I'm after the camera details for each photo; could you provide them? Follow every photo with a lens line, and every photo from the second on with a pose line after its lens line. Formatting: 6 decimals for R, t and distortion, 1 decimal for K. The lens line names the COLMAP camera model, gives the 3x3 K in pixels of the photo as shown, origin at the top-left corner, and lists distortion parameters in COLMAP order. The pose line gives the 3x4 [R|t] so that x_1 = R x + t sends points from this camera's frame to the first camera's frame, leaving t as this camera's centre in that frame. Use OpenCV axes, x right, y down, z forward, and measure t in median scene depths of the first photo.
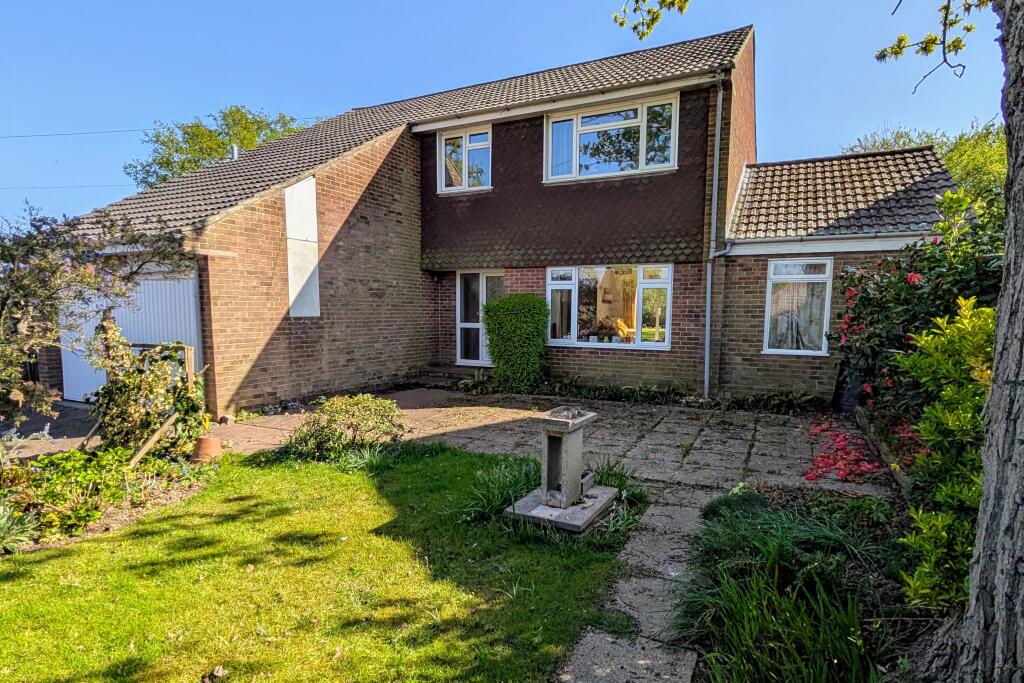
lens RADIAL K [[520.6, 0, 511.3], [0, 520.6, 359.4], [0, 0, 1]] dist [0.000806, 0.000117]
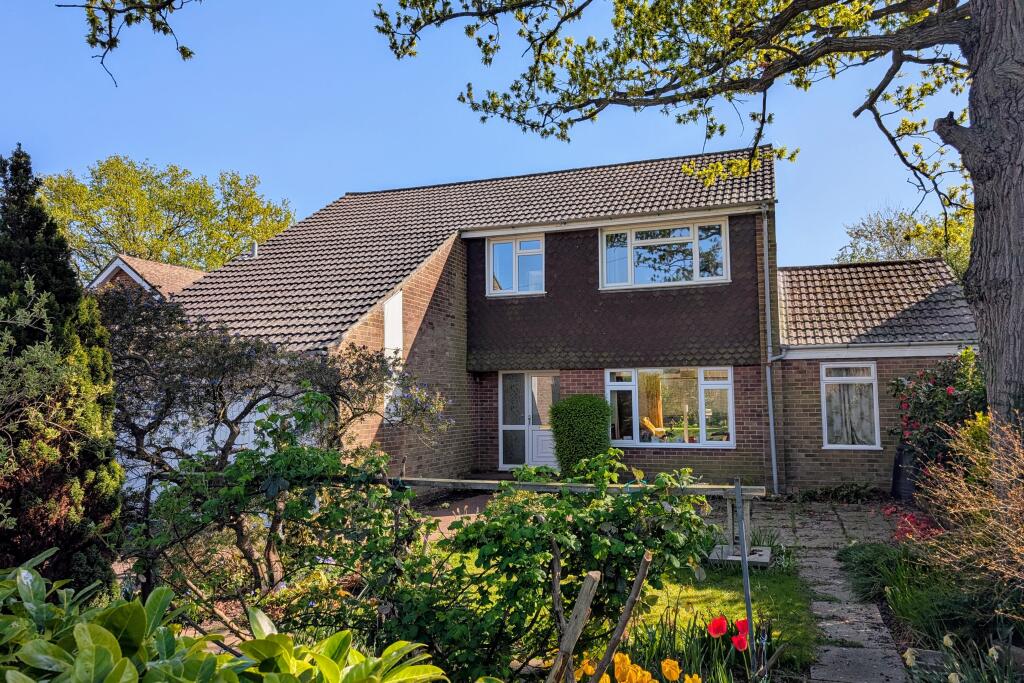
lens RADIAL K [[687.5, 0, 510.7], [0, 687.5, 341.8], [0, 0, 1]] dist [0.000628, -0.013784]
pose [[0.995124, -0.007111, 0.098377, -0.281673], [0.025146, 0.982730, -0.183330, 0.013945], [-0.095374, 0.184910, 0.978117, -0.347884]]
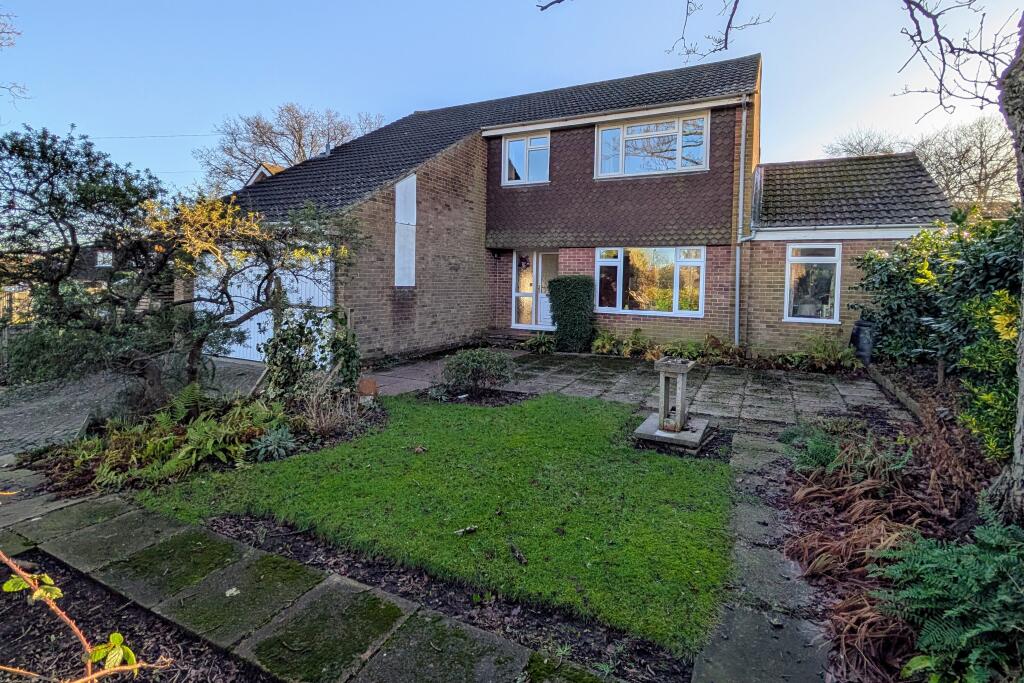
lens RADIAL K [[474.0, 0, 517.4], [0, 474.0, 292.8], [0, 0, 1]] dist [-0.002847, 0.000417]
pose [[0.999908, 0.012006, -0.006352, -0.119417], [-0.012427, 0.997393, -0.071089, 0.008316], [0.005482, 0.071161, 0.997450, -0.095425]]
